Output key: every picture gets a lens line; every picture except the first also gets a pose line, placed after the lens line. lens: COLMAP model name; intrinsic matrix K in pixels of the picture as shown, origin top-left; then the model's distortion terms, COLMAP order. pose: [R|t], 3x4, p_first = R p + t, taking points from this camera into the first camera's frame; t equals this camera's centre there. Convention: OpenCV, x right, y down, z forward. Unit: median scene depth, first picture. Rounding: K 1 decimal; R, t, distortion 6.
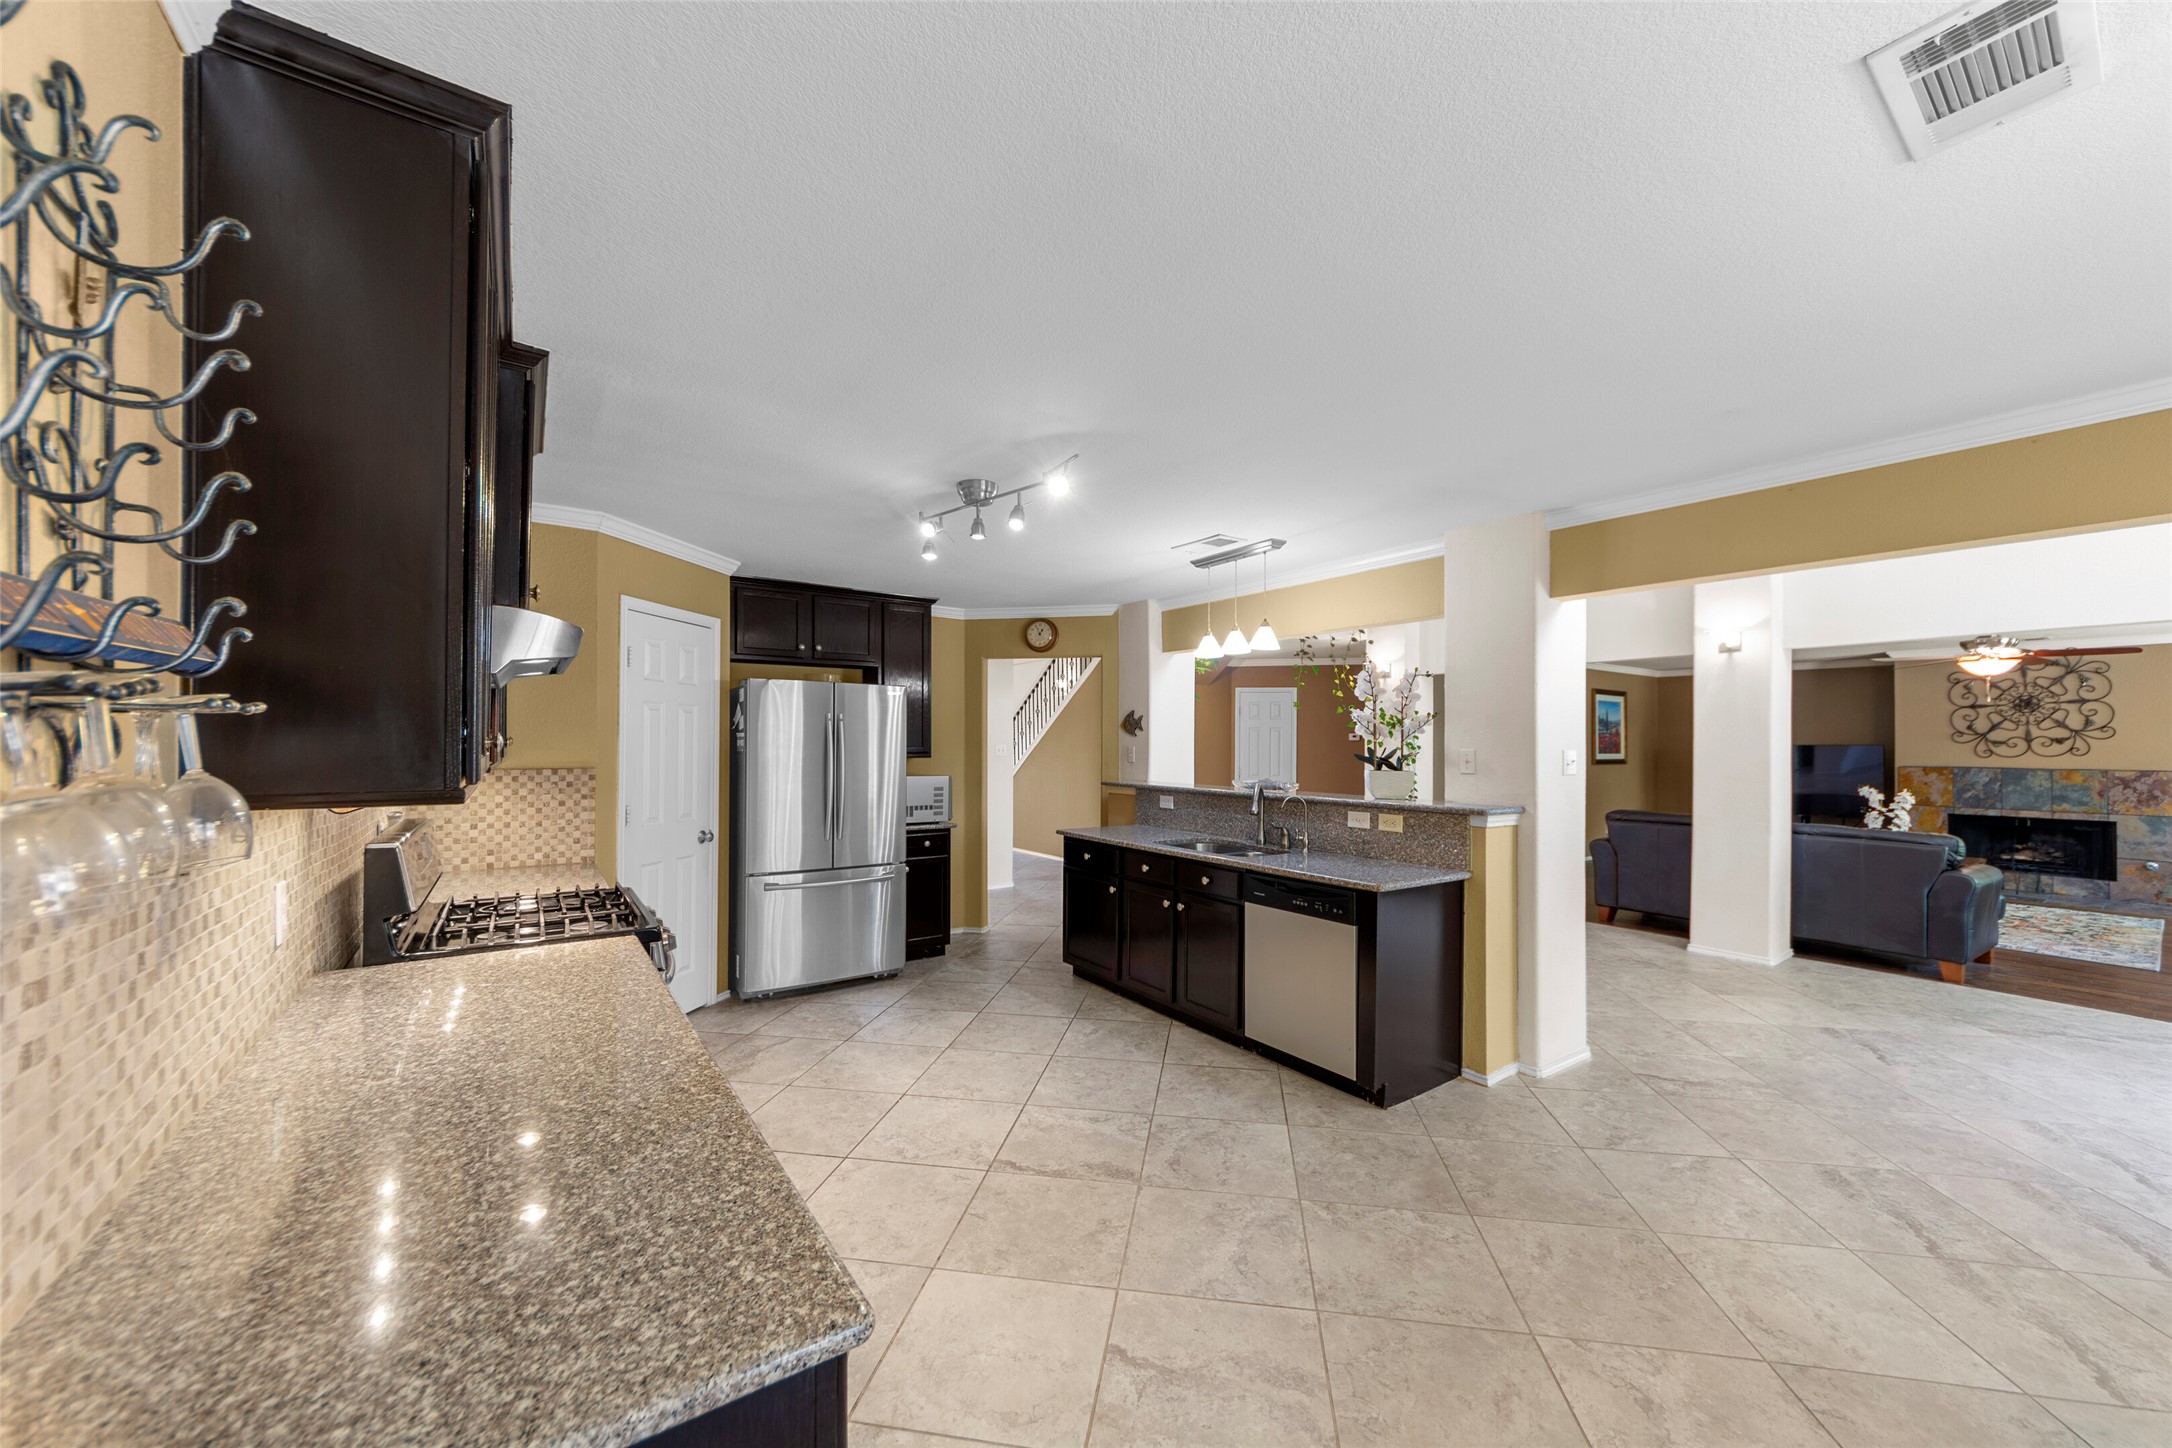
lens RADIAL K [[786.2, 0, 1092.4], [0, 786.2, 745.5], [0, 0, 1]] dist [-0.000818, -0.000316]
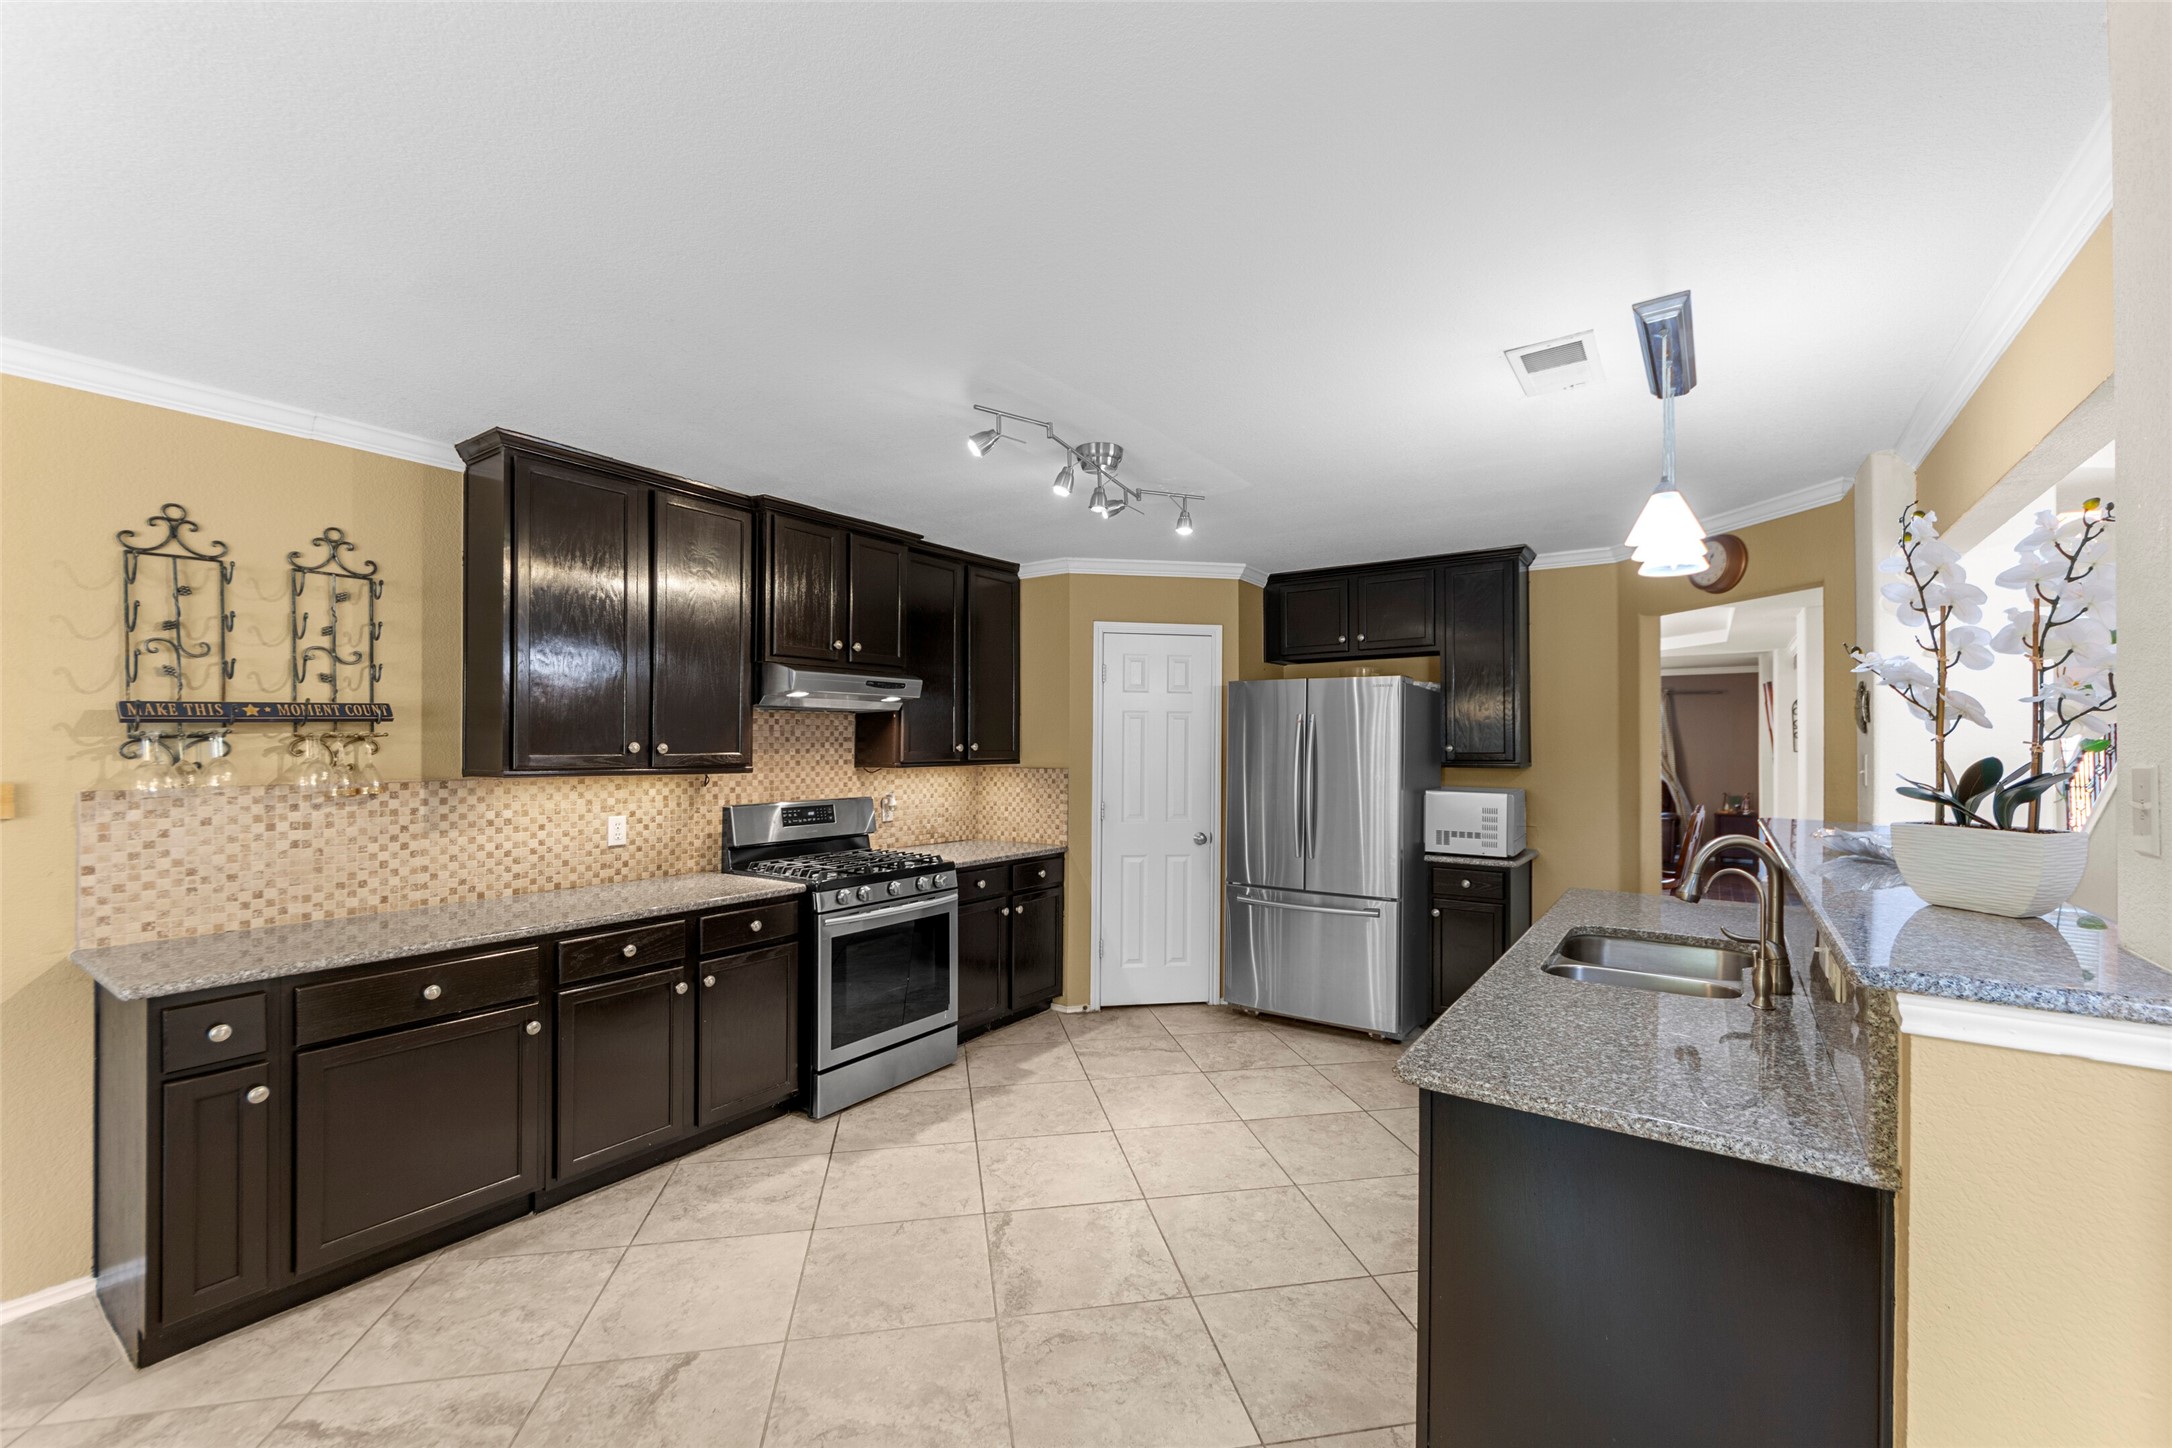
lens RADIAL K [[888.4, 0, 1116.2], [0, 888.4, 740.6], [0, 0, 1]] dist [0.002567, -0.000028]
pose [[0.354999, -0.010420, -0.934809, 0.655246], [-0.000308, 0.999937, -0.011263, 0.000773], [0.934867, 0.004286, 0.354973, 0.564338]]
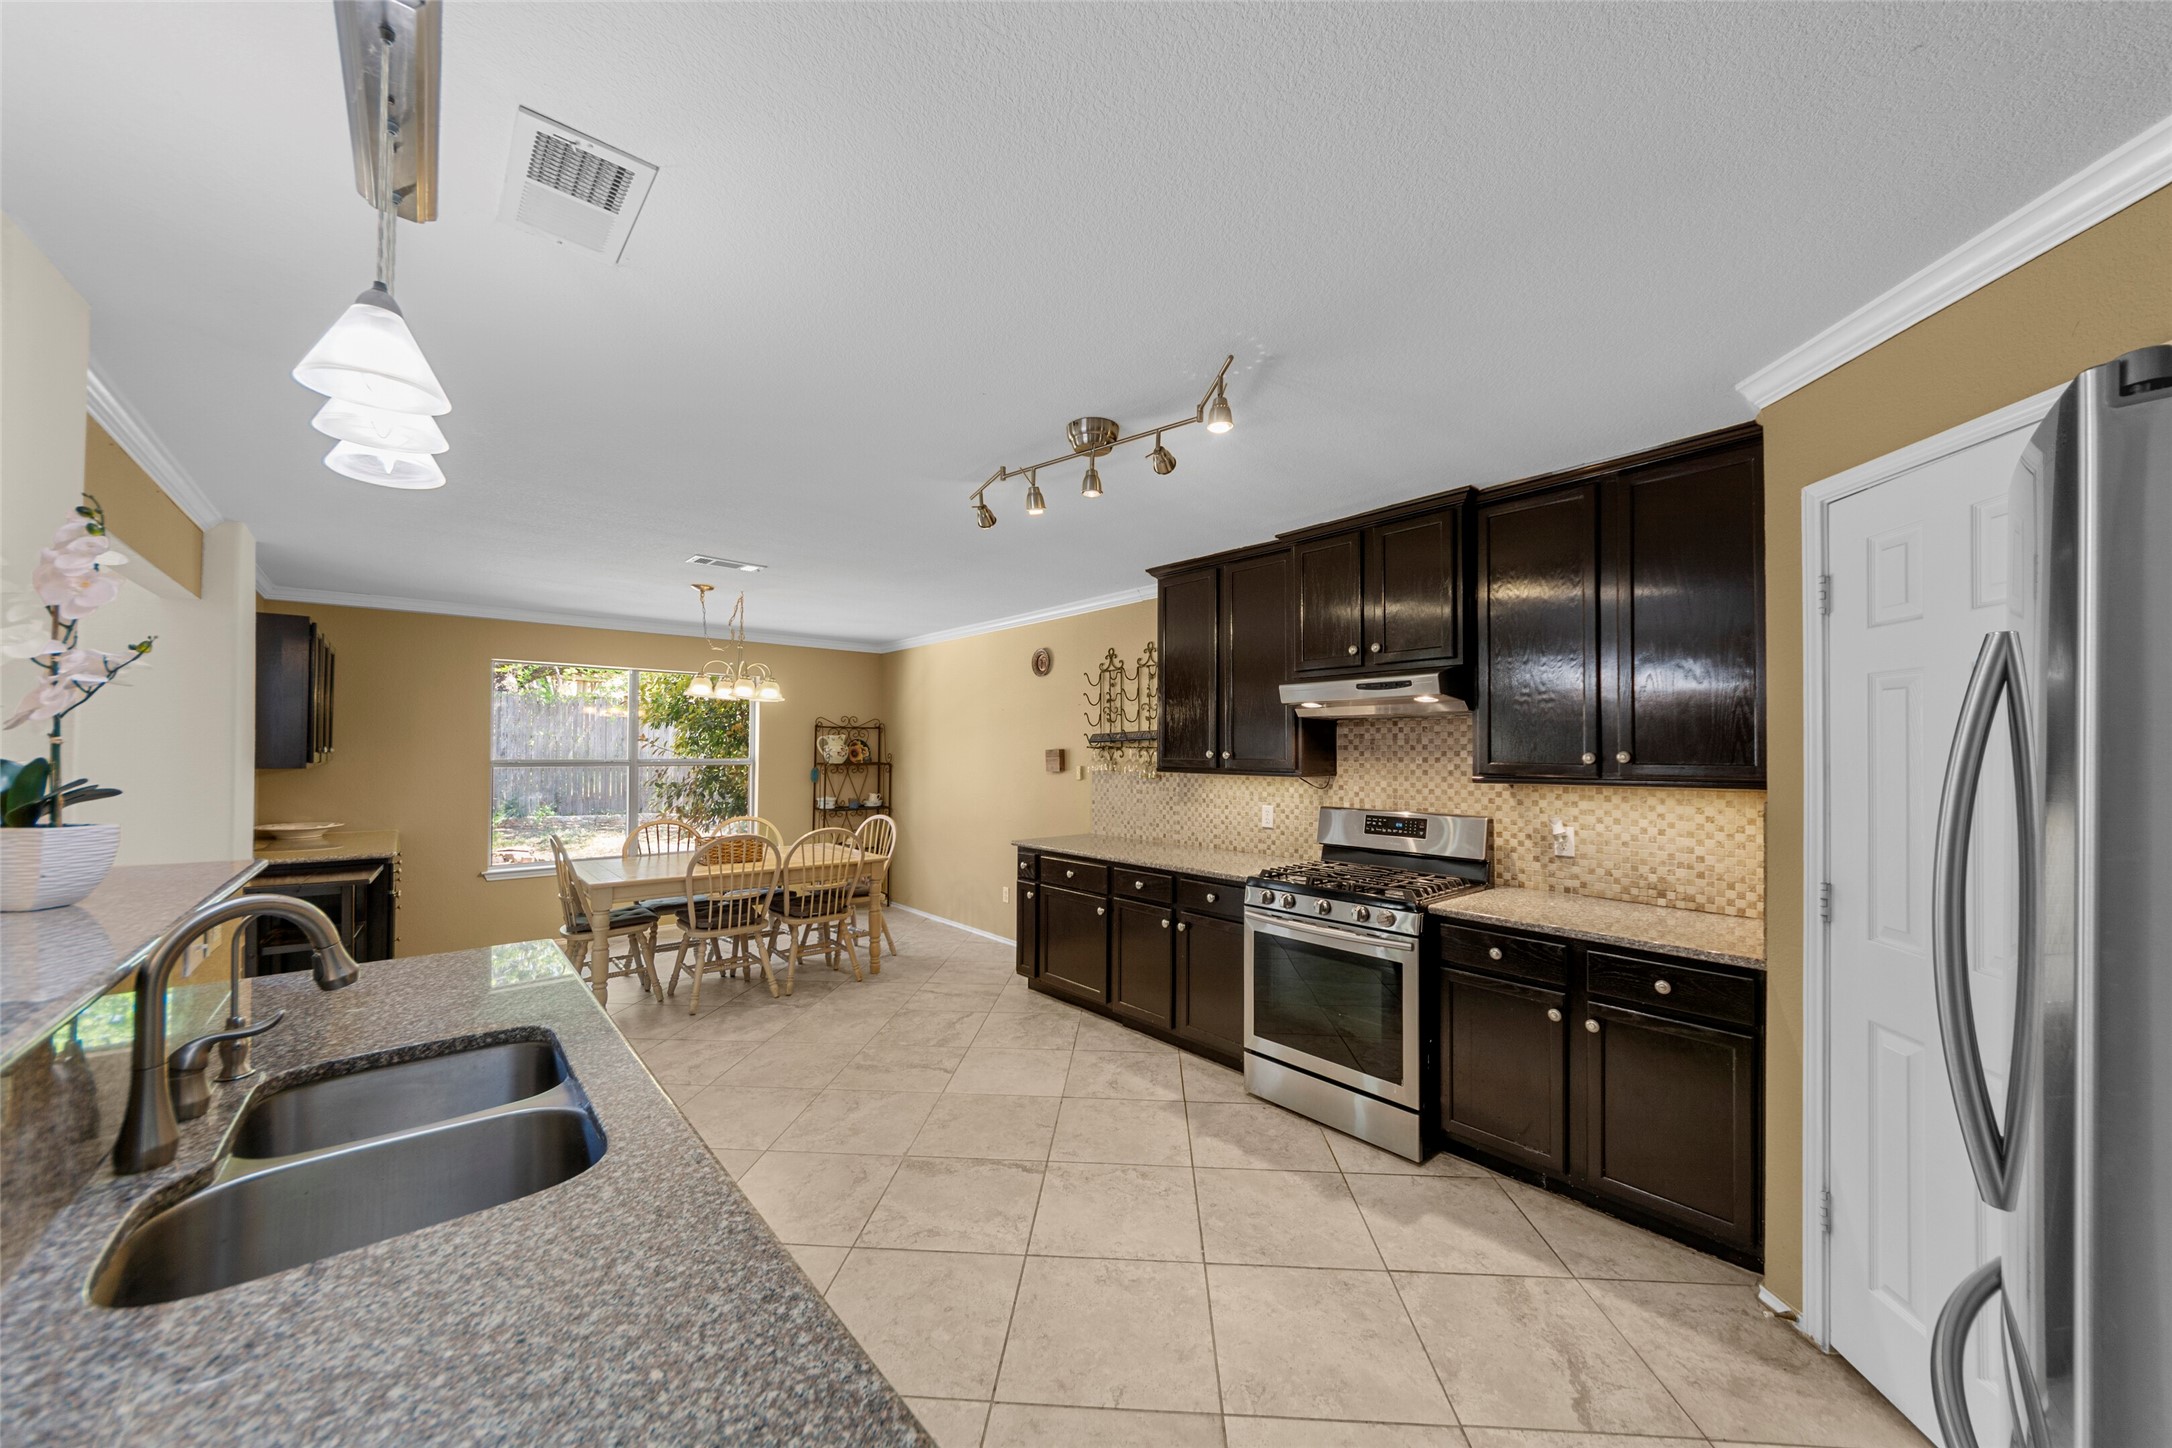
lens RADIAL K [[786.2, 0, 1085.5], [0, 786.2, 728.8], [0, 0, 1]] dist [-0.000818, -0.000316]
pose [[-0.995956, -0.014459, -0.088667, -0.059923], [-0.011974, 0.999522, -0.028495, -0.004209], [0.089037, -0.027318, -0.995654, 1.506971]]
